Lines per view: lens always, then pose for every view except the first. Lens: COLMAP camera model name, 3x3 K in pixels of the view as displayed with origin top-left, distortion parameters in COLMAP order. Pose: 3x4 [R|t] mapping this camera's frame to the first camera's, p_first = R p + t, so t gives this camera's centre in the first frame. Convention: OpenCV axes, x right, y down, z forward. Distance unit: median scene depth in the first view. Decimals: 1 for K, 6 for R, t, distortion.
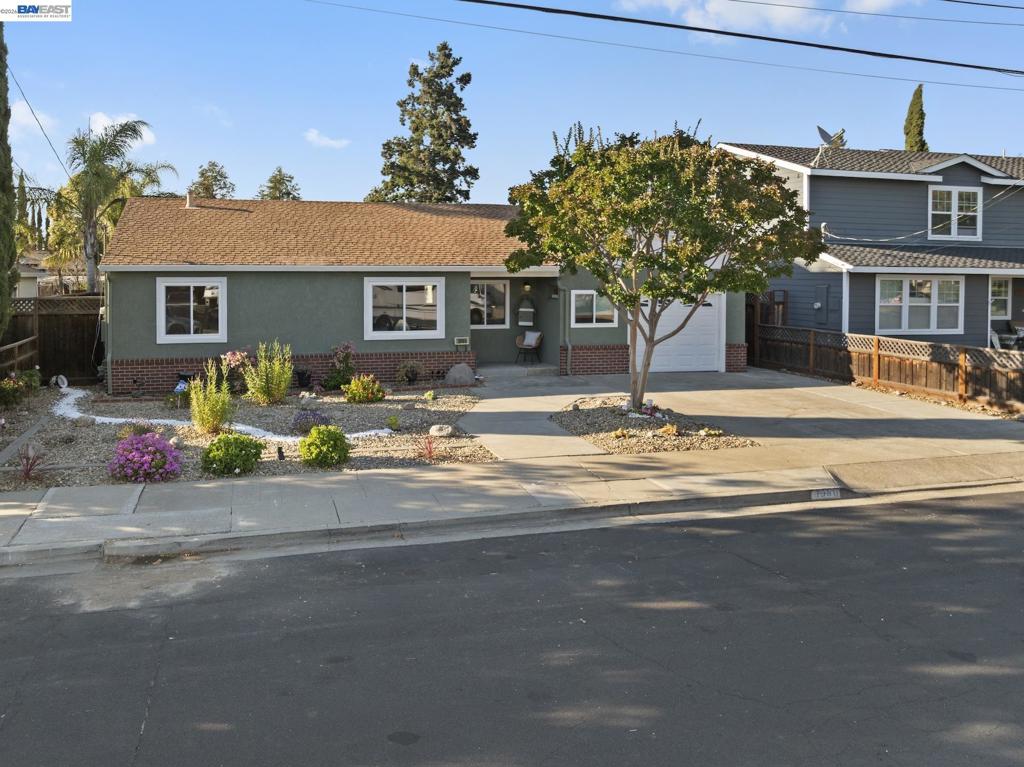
lens RADIAL K [[714.3, 0, 509.4], [0, 714.3, 385.0], [0, 0, 1]] dist [-0.027396, -0.001908]
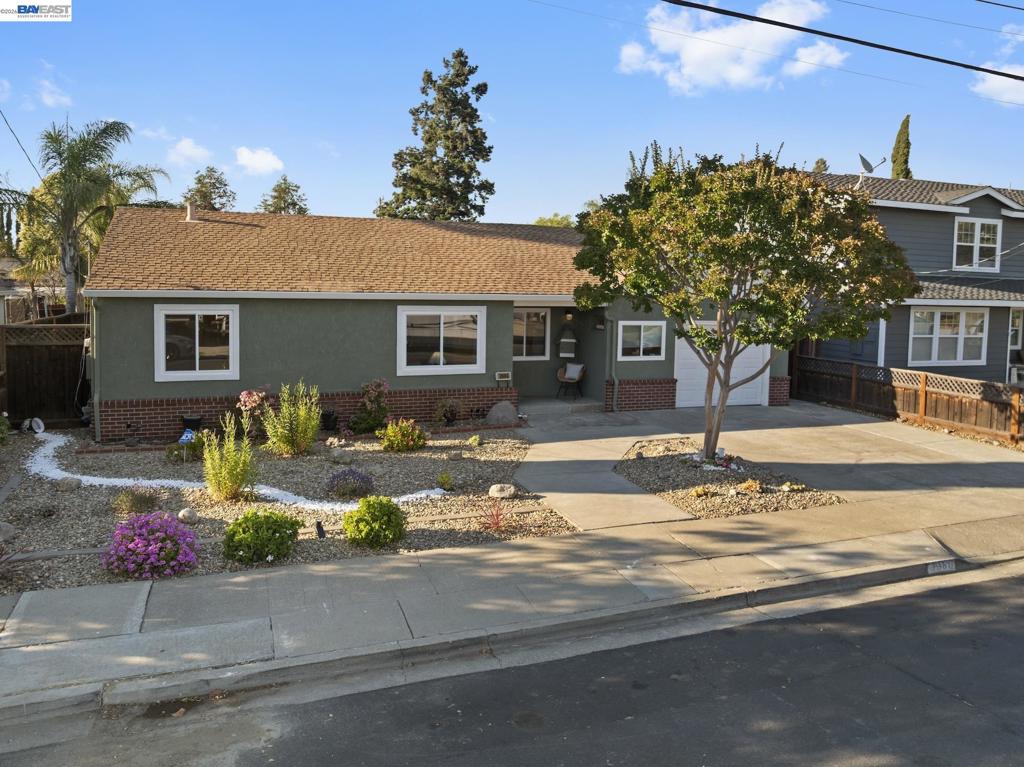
lens RADIAL K [[629.6, 0, 518.4], [0, 629.6, 381.4], [0, 0, 1]] dist [-0.025879, 0.003919]
pose [[0.995406, 0.003017, 0.095692, -0.134028], [-0.004963, 0.999786, 0.020104, -0.076534], [-0.095611, -0.020487, 0.995208, 0.210361]]
